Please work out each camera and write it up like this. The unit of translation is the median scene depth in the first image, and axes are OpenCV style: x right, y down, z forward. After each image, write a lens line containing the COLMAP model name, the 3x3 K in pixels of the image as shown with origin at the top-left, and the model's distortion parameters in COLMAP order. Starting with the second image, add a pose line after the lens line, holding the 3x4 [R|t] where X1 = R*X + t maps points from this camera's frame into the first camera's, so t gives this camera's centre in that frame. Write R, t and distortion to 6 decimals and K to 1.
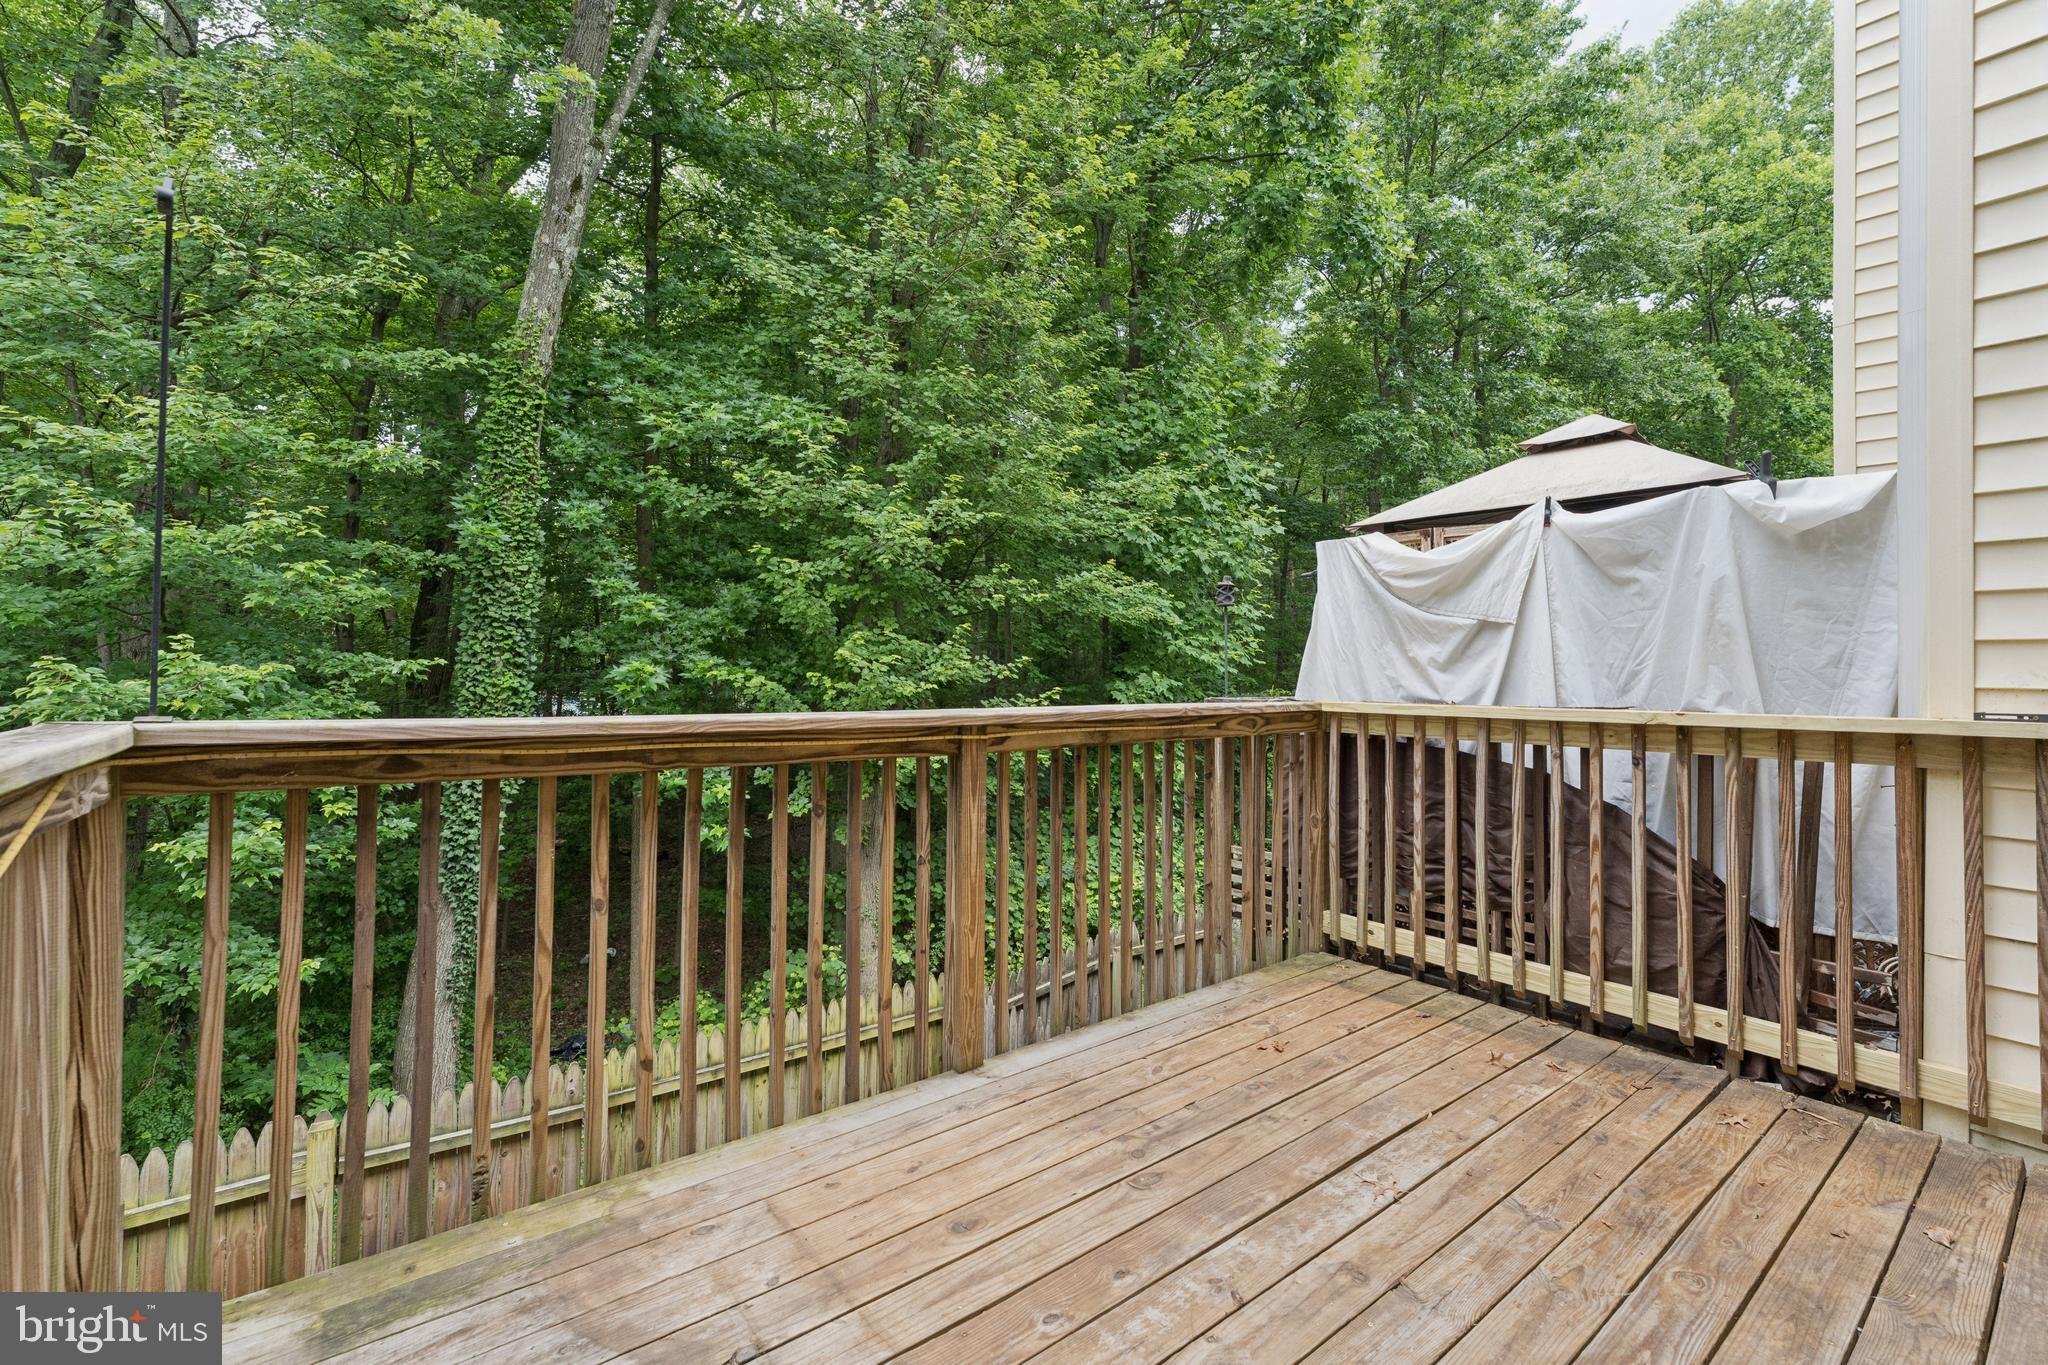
lens RADIAL K [[861.2, 0, 1013.4], [0, 861.2, 657.4], [0, 0, 1]] dist [0.001356, -0.000051]
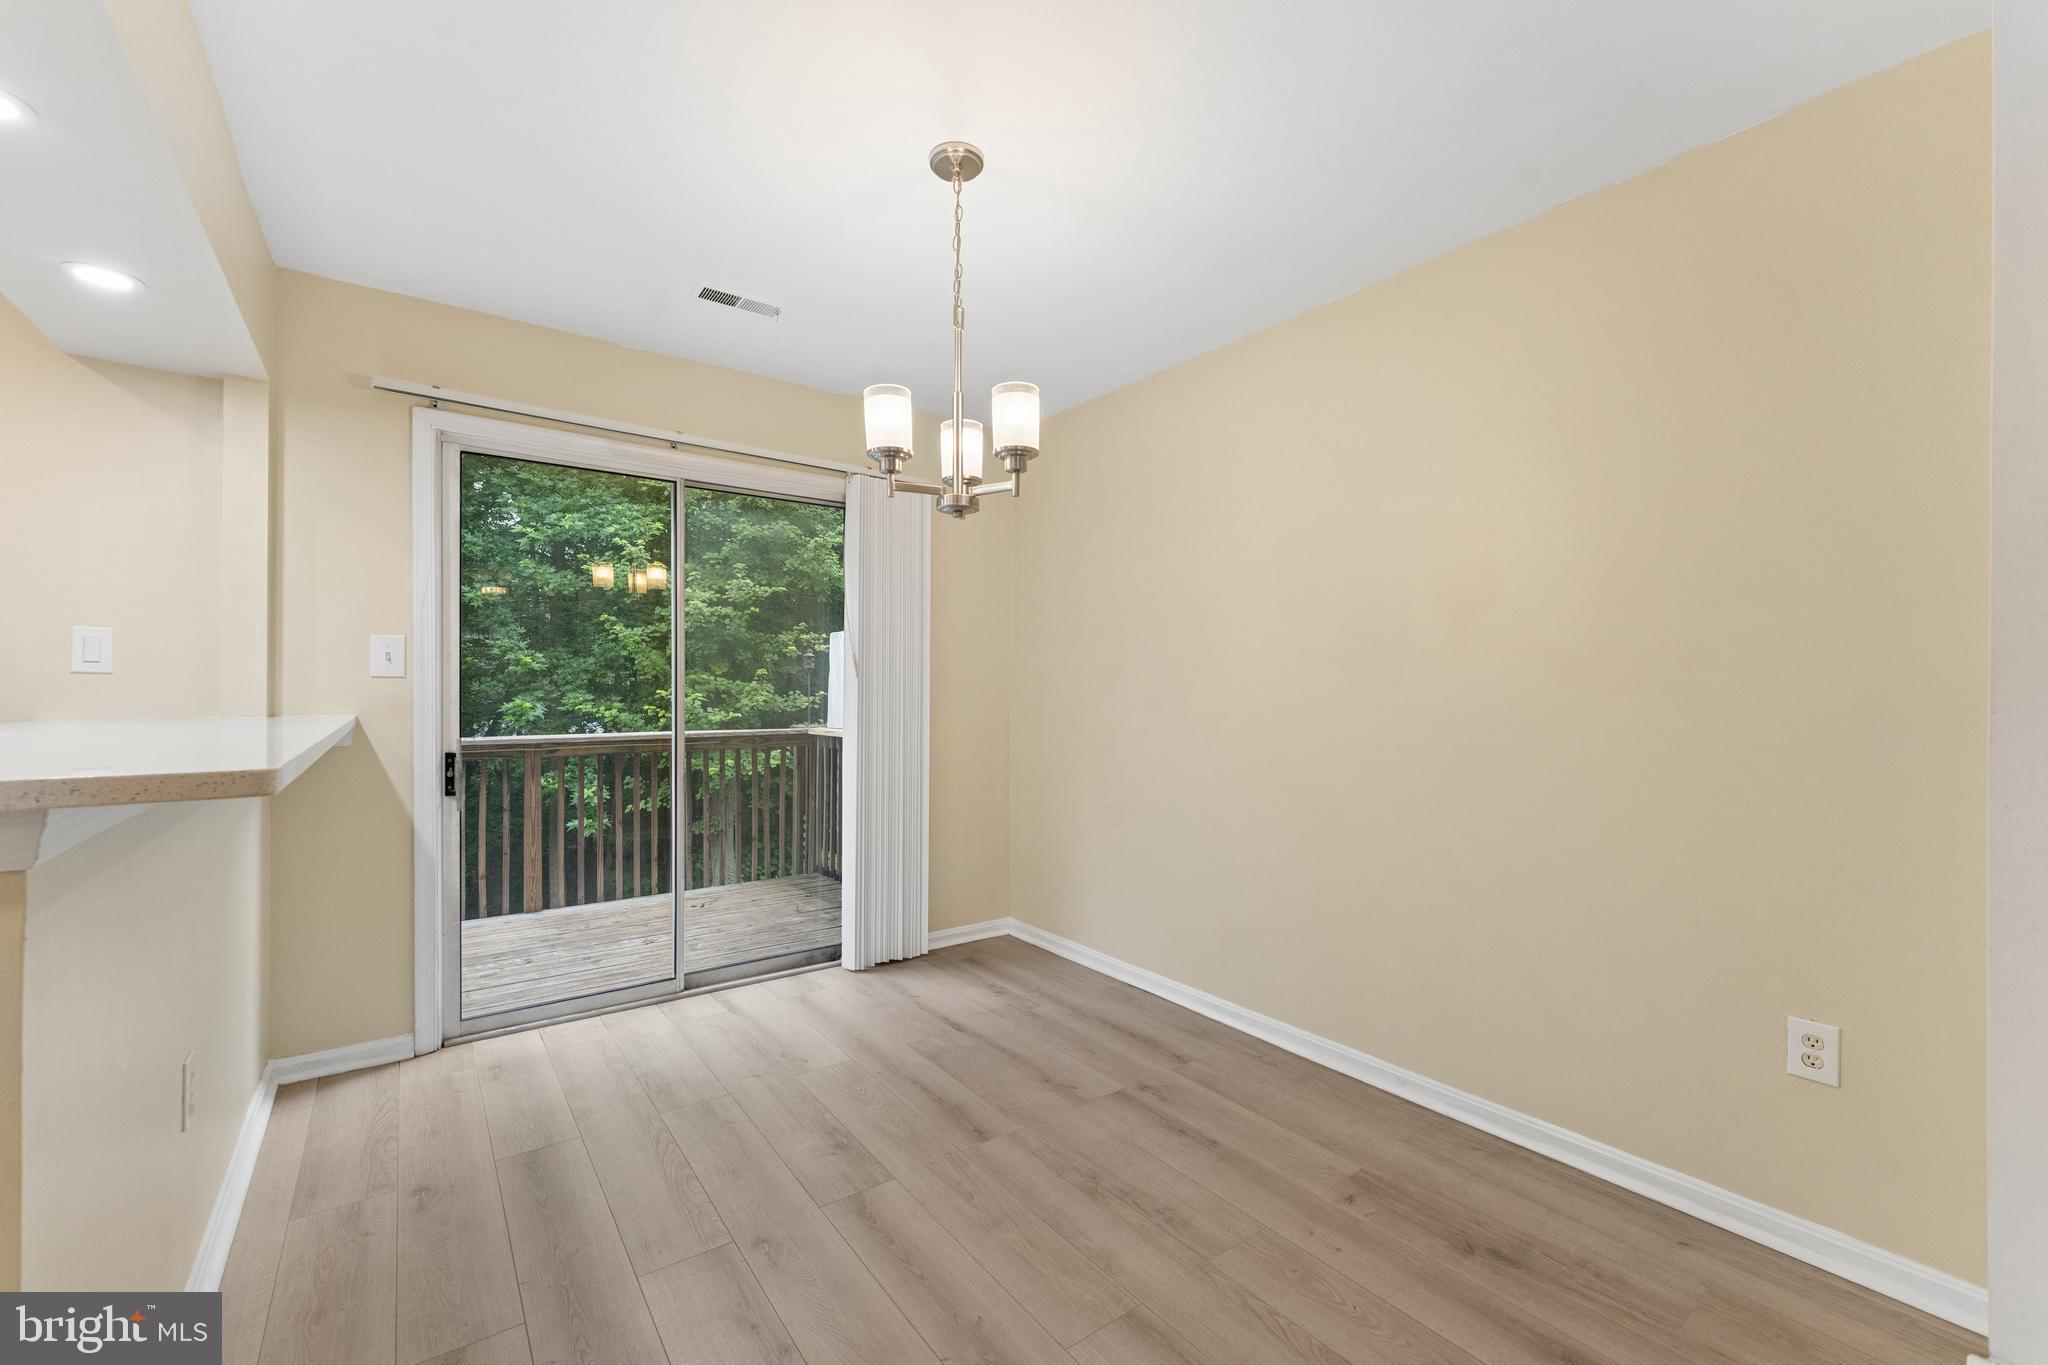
lens RADIAL K [[827.0, 0, 1011.4], [0, 827.0, 686.1], [0, 0, 1]] dist [-0.000005, 0.000037]
pose [[0.999655, -0.010648, -0.024002, 0.401143], [0.010888, 0.999892, 0.009903, -0.022656], [0.023894, -0.010161, 0.999663, -0.326596]]
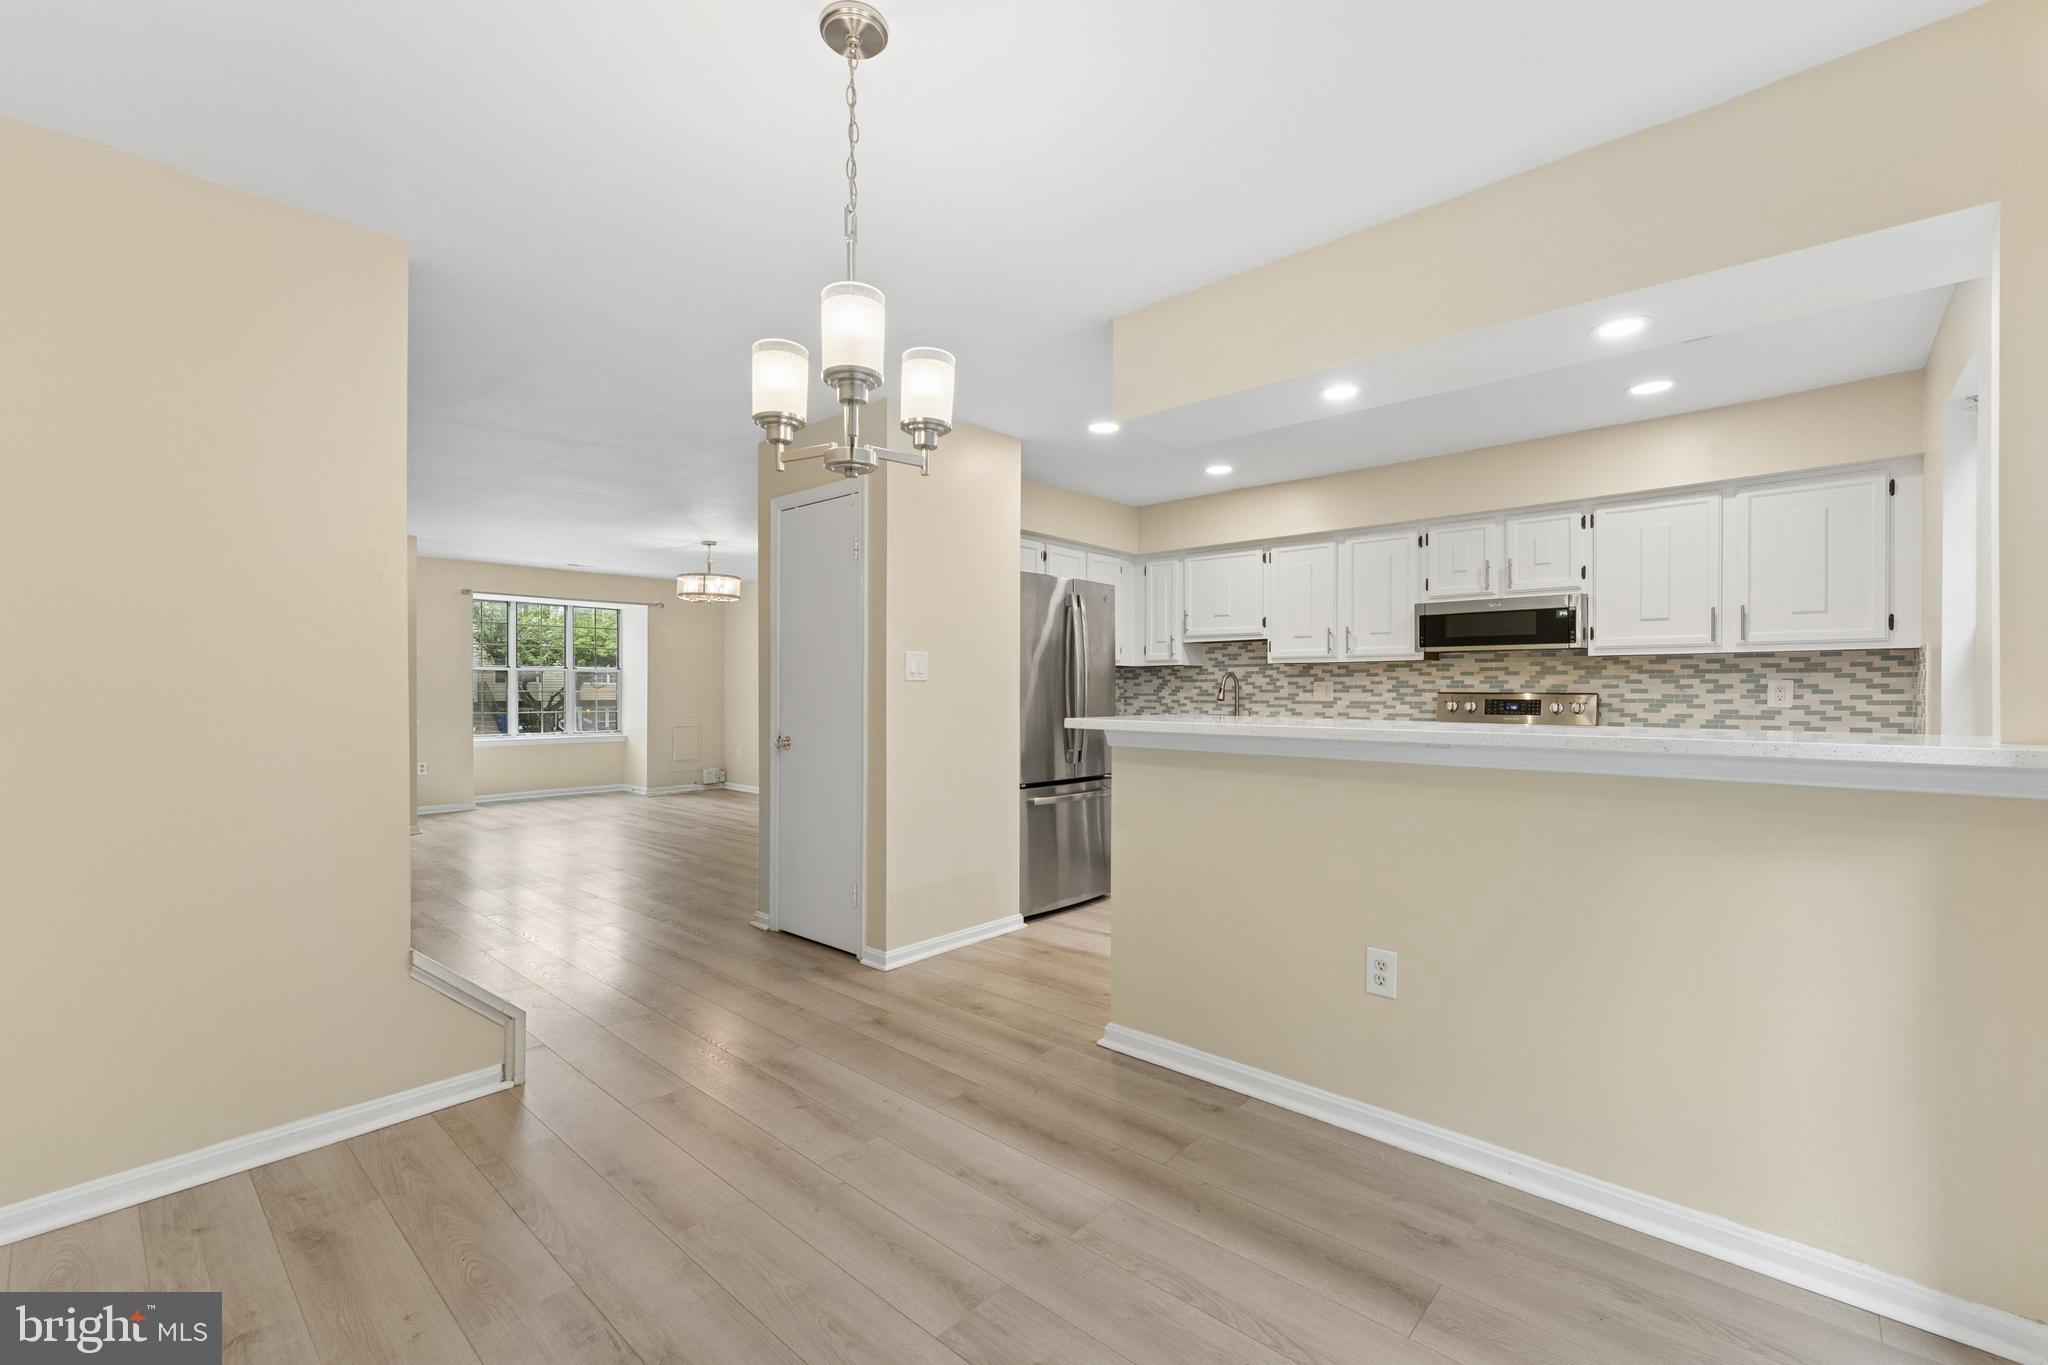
lens RADIAL K [[869.4, 0, 1007.3], [0, 869.4, 700.6], [0, 0, 1]] dist [-0.000463, -0.000017]
pose [[-0.985552, -0.013622, -0.168824, 0.375533], [-0.013571, 0.999907, -0.001456, -0.017255], [0.168828, 0.000856, -0.985645, 0.163568]]
